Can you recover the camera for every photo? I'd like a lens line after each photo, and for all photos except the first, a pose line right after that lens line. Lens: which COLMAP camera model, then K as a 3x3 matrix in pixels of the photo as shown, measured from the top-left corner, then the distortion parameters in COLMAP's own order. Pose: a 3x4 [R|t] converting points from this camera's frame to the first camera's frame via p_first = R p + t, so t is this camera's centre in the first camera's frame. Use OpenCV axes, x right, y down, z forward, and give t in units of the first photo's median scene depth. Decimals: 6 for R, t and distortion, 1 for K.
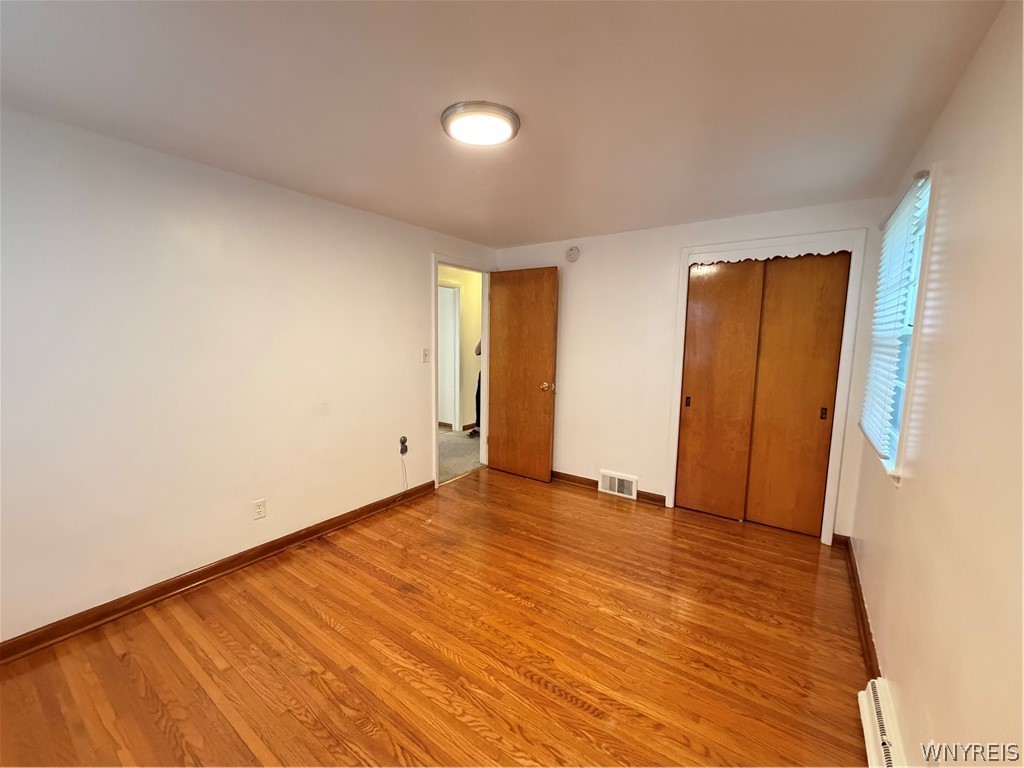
lens RADIAL K [[414.0, 0, 510.9], [0, 414.0, 384.0], [0, 0, 1]] dist [0.004191, 0.000178]
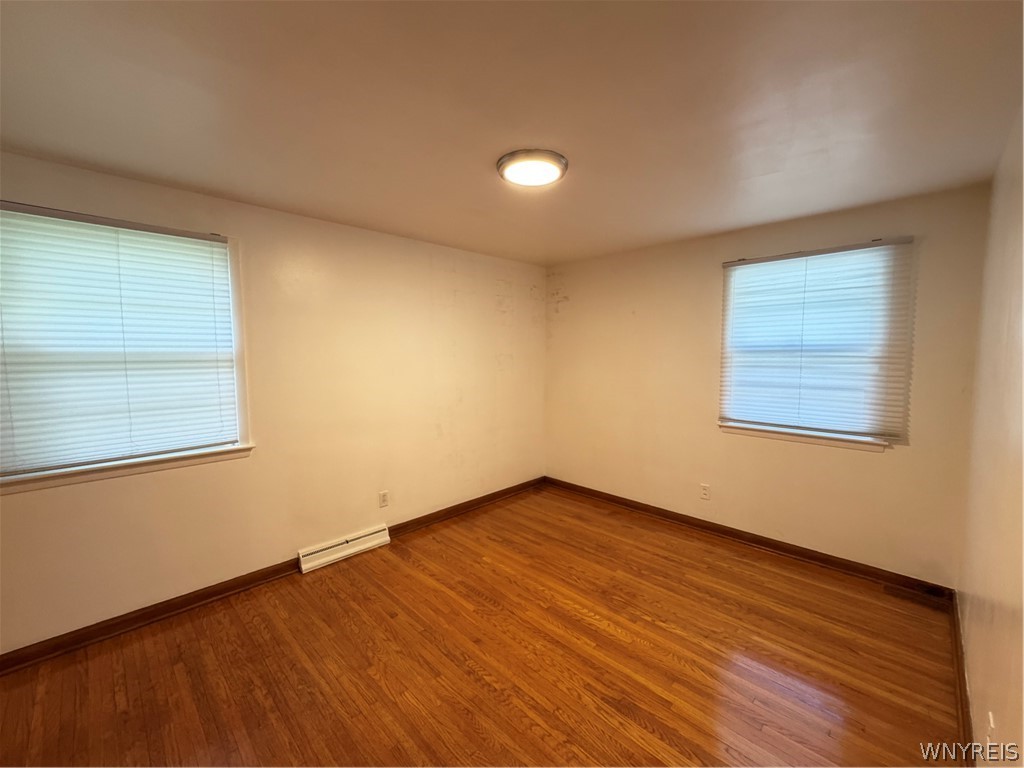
lens RADIAL K [[414.0, 0, 512.4], [0, 414.0, 384.2], [0, 0, 1]] dist [0.004191, 0.000178]
pose [[-0.986422, -0.025930, 0.162171, -0.186525], [0.006431, 0.980601, 0.195909, -0.239605], [-0.164105, 0.194292, -0.967120, 1.913990]]
